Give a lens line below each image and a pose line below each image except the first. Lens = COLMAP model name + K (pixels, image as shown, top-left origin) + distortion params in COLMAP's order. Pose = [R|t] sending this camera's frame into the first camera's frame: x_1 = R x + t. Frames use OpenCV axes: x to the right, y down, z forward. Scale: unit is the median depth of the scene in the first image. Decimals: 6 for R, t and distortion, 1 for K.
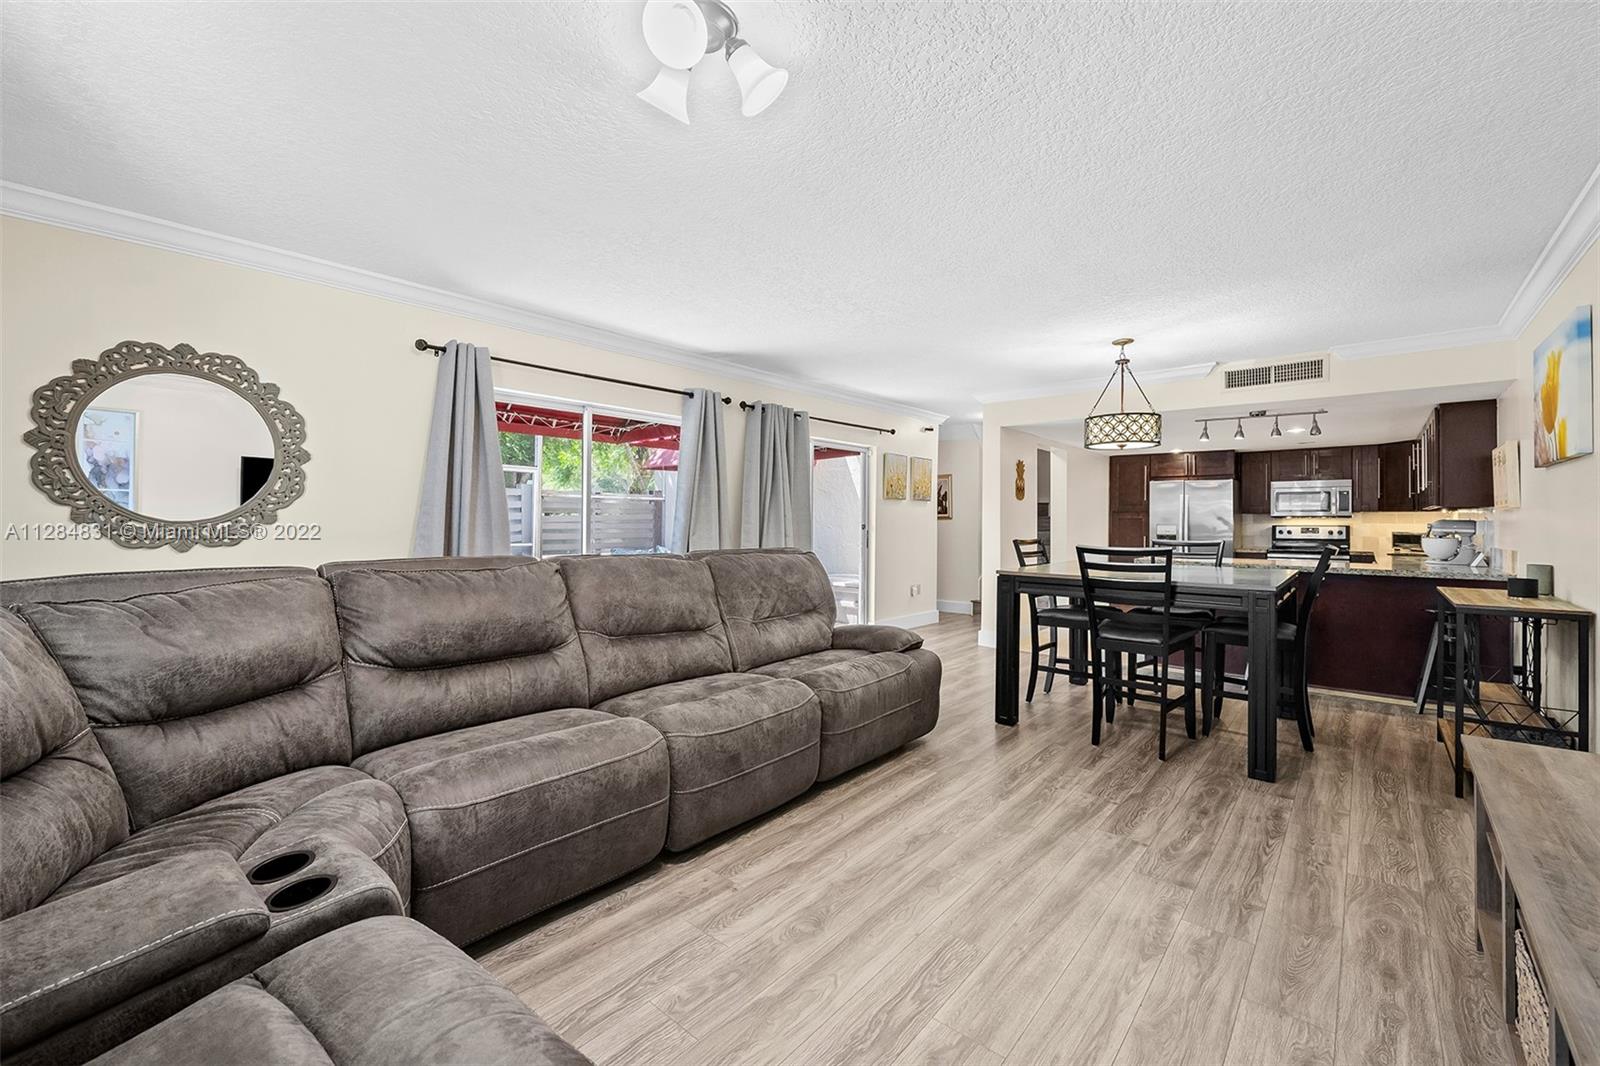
lens RADIAL K [[664.0, 0, 811.0], [0, 664.0, 519.2], [0, 0, 1]] dist [0.003998, -0.001044]
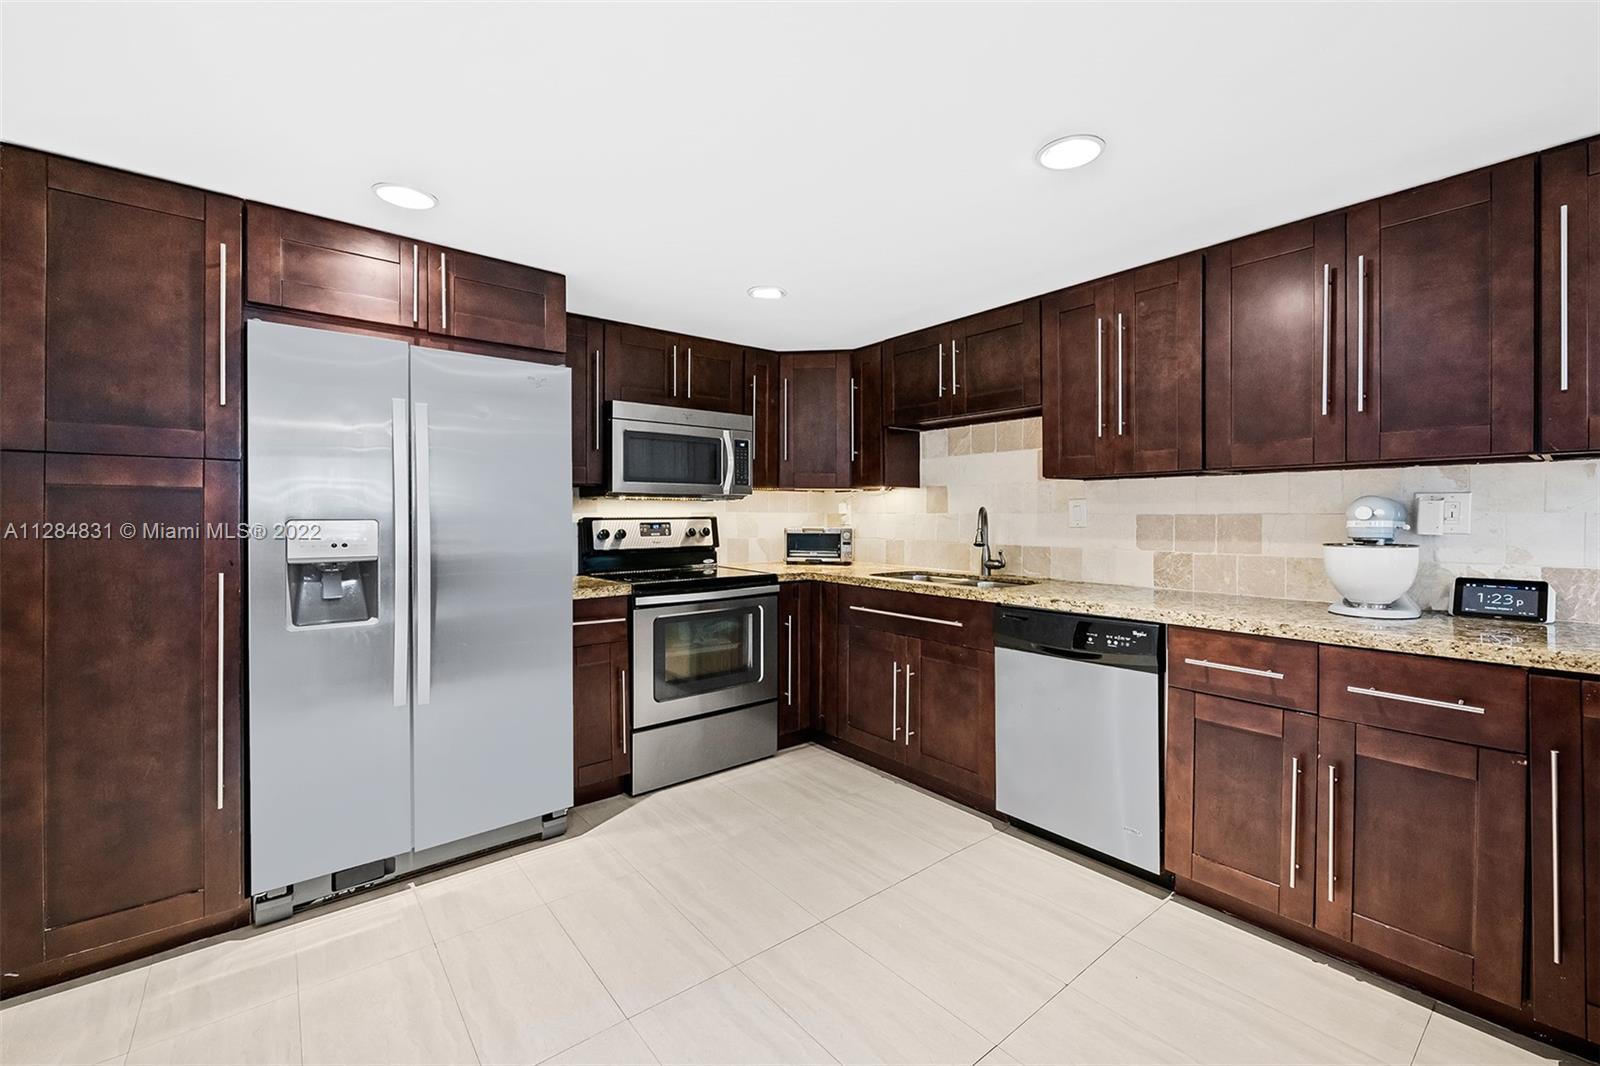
lens RADIAL K [[664.0, 0, 804.6], [0, 664.0, 523.6], [0, 0, 1]] dist [0.003998, -0.001044]
pose [[0.196190, -0.015768, 0.980439, 0.631080], [0.000696, 0.999873, 0.015941, 0.011850], [-0.980566, -0.002445, 0.196176, 1.486028]]
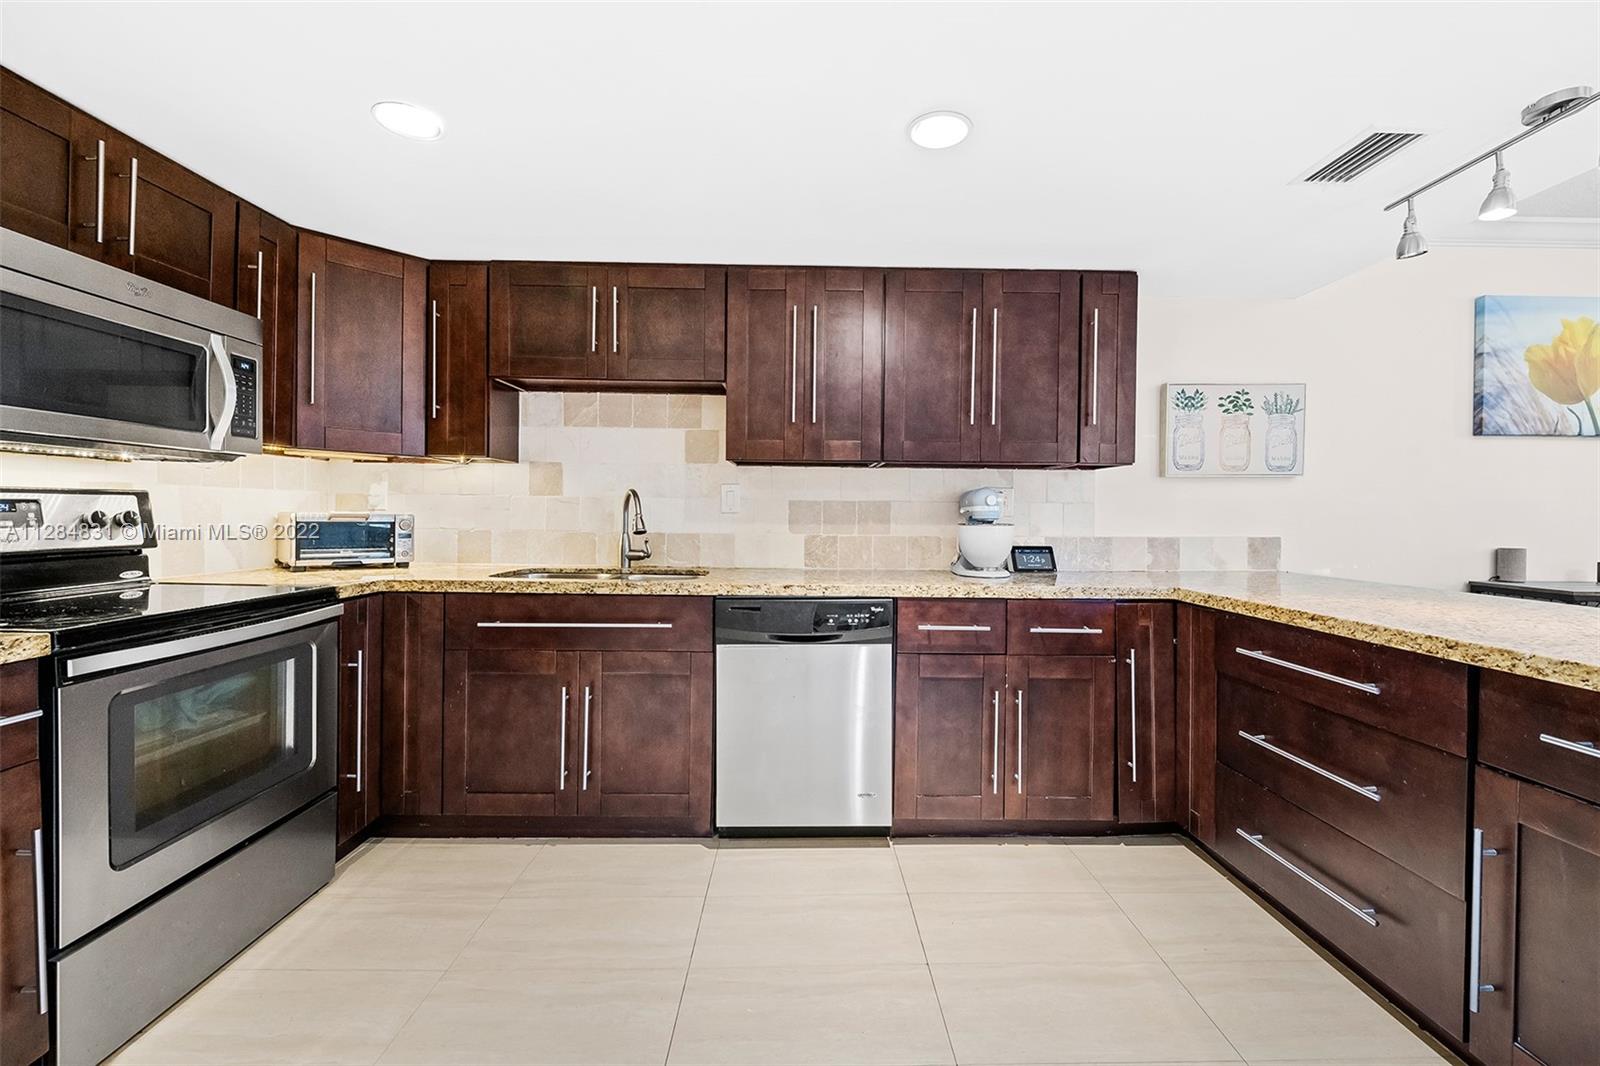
lens RADIAL K [[664.0, 0, 810.4], [0, 664.0, 519.4], [0, 0, 1]] dist [0.003998, -0.001044]
pose [[-0.655478, -0.018420, 0.754990, 0.789933], [-0.013605, 0.999828, 0.012582, 0.023544], [-0.755092, -0.002024, -0.655616, 1.713515]]
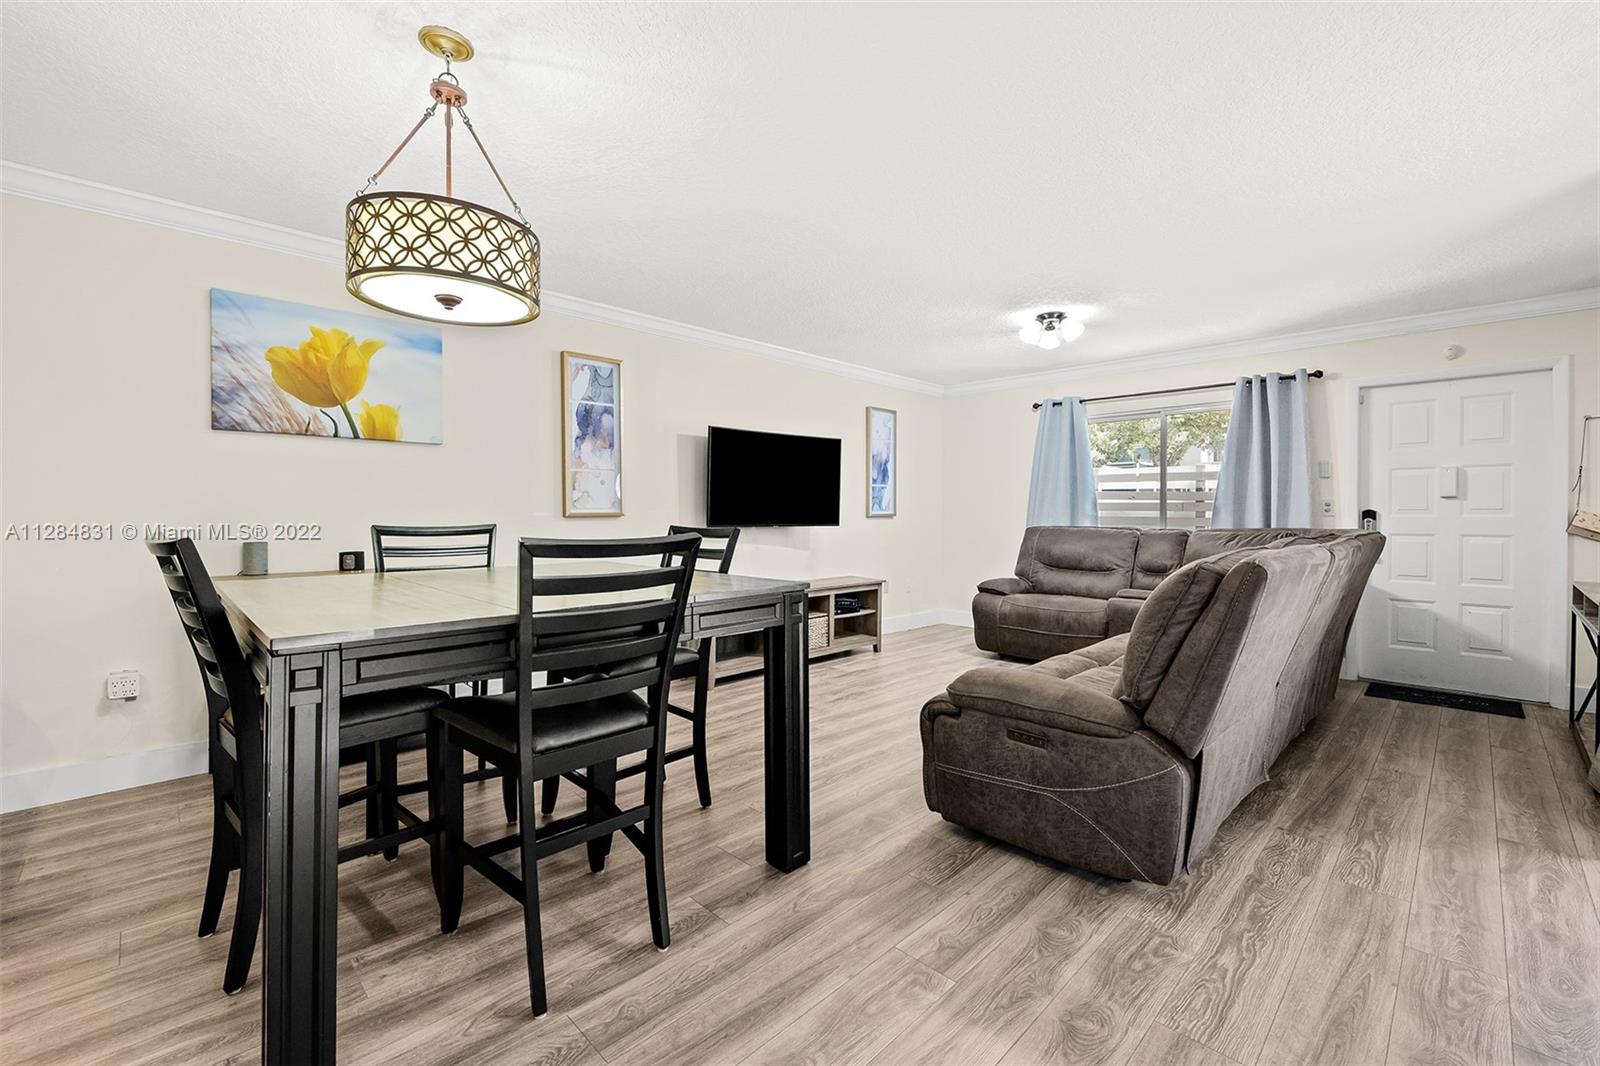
lens RADIAL K [[664.0, 0, 812.7], [0, 664.0, 520.8], [0, 0, 1]] dist [0.003998, -0.001044]
pose [[-0.997069, -0.008548, 0.076034, 0.215533], [-0.007656, 0.999898, 0.012023, 0.018102], [-0.076129, 0.011406, -0.997033, 1.394035]]
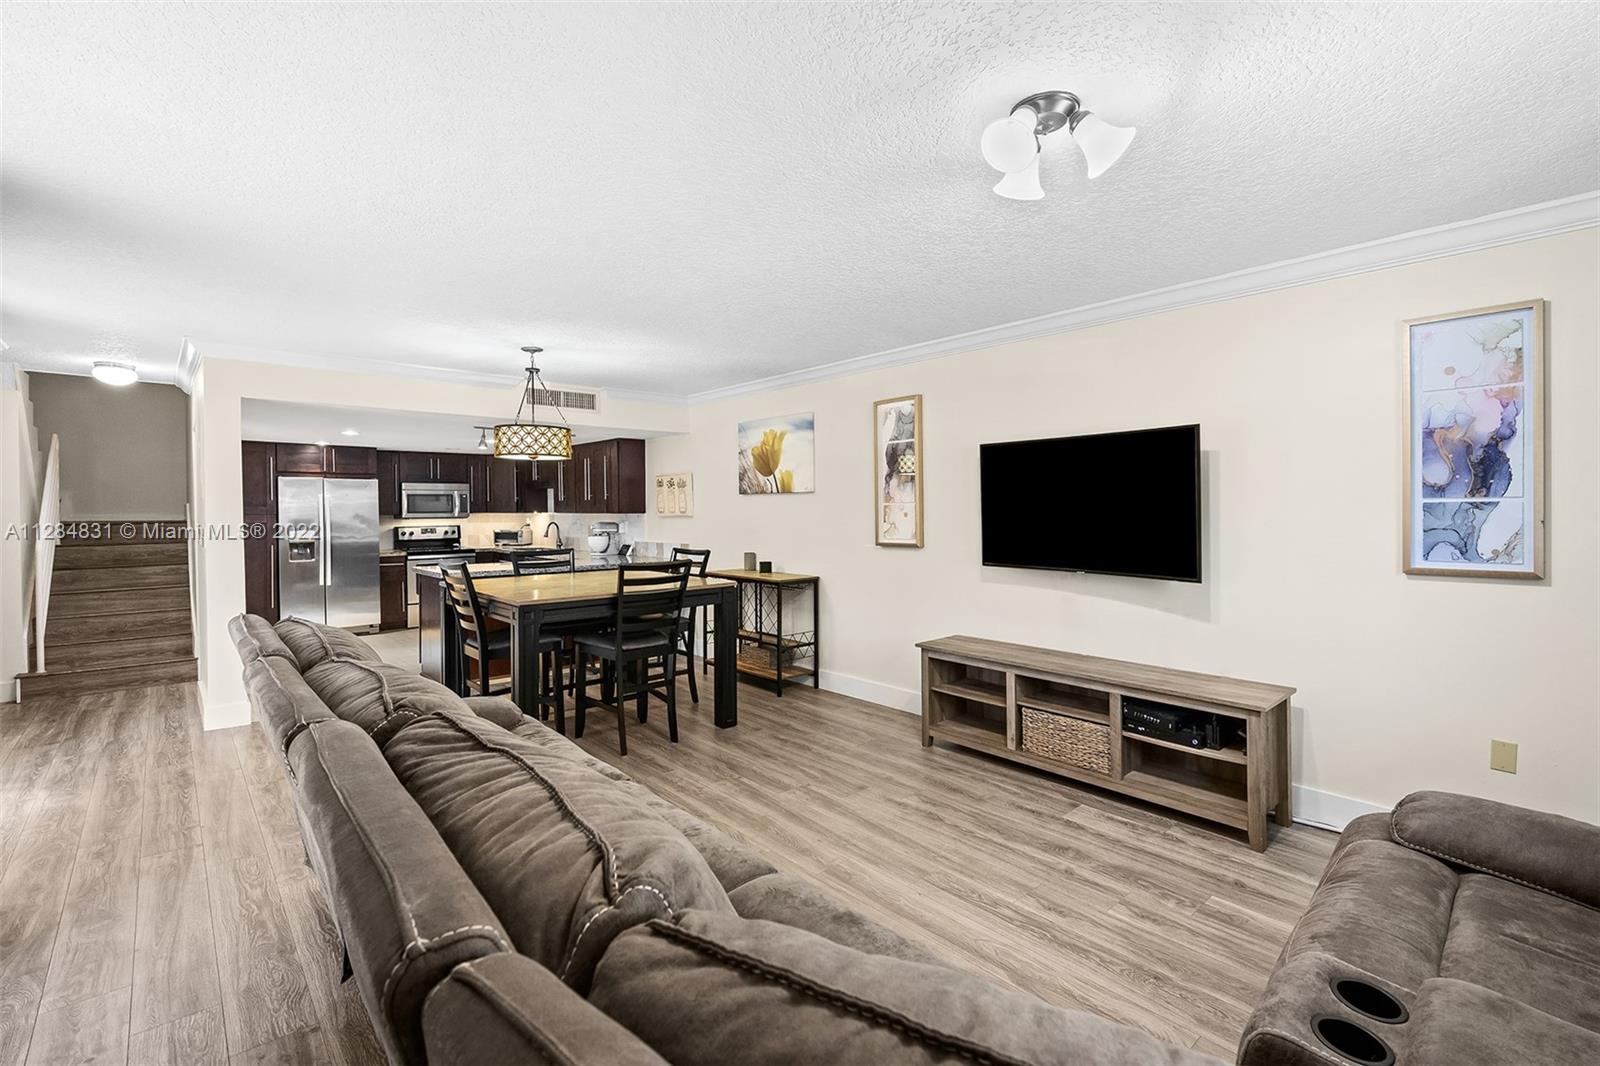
lens RADIAL K [[720.5, 0, 812.1], [0, 720.5, 517.2], [0, 0, 1]] dist [0.005153, -0.001317]
pose [[0.135295, -0.019687, 0.990610, -0.521635], [0.005752, 0.999801, 0.019084, -0.041397], [-0.990789, 0.003116, 0.135382, 0.454745]]
